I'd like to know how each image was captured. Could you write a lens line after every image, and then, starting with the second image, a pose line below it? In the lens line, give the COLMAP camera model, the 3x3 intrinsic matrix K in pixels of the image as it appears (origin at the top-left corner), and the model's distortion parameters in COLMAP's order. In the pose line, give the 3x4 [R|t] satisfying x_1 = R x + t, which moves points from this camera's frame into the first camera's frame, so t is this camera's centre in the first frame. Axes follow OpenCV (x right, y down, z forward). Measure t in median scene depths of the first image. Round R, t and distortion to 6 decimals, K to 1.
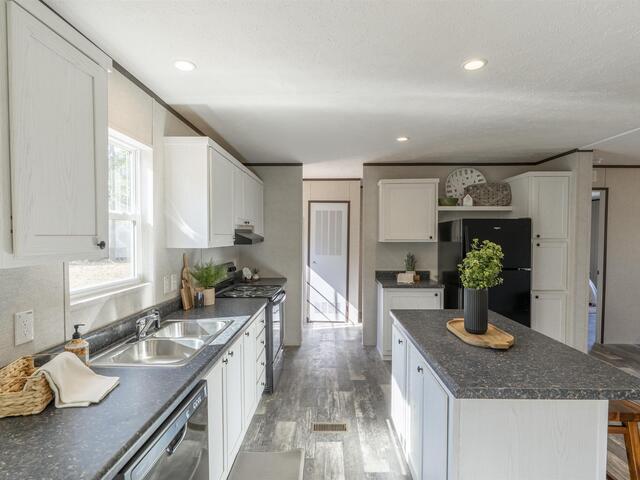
lens RADIAL K [[346.5, 0, 320.0], [0, 346.5, 240.0], [0, 0, 1]] dist [-0.001099, -0.000592]
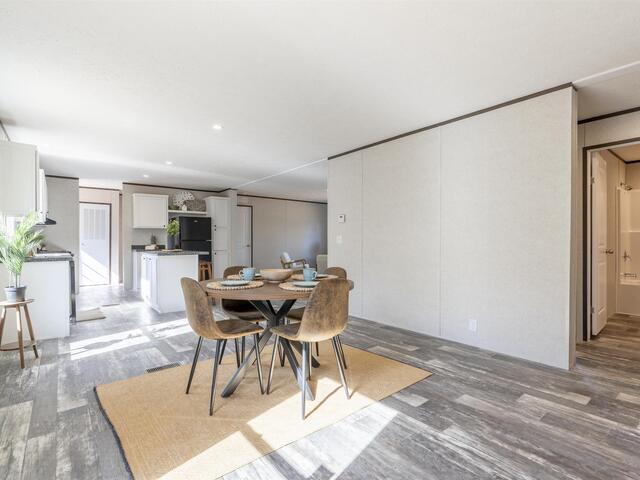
lens RADIAL K [[331.5, 0, 320.0], [0, 331.5, 240.0], [0, 0, 1]] dist [-0.004895, -0.000828]
pose [[0.773341, -0.003011, 0.633983, -0.170286], [0.013407, 0.999843, -0.011605, 0.101232], [-0.633849, 0.017474, 0.773260, -0.935478]]
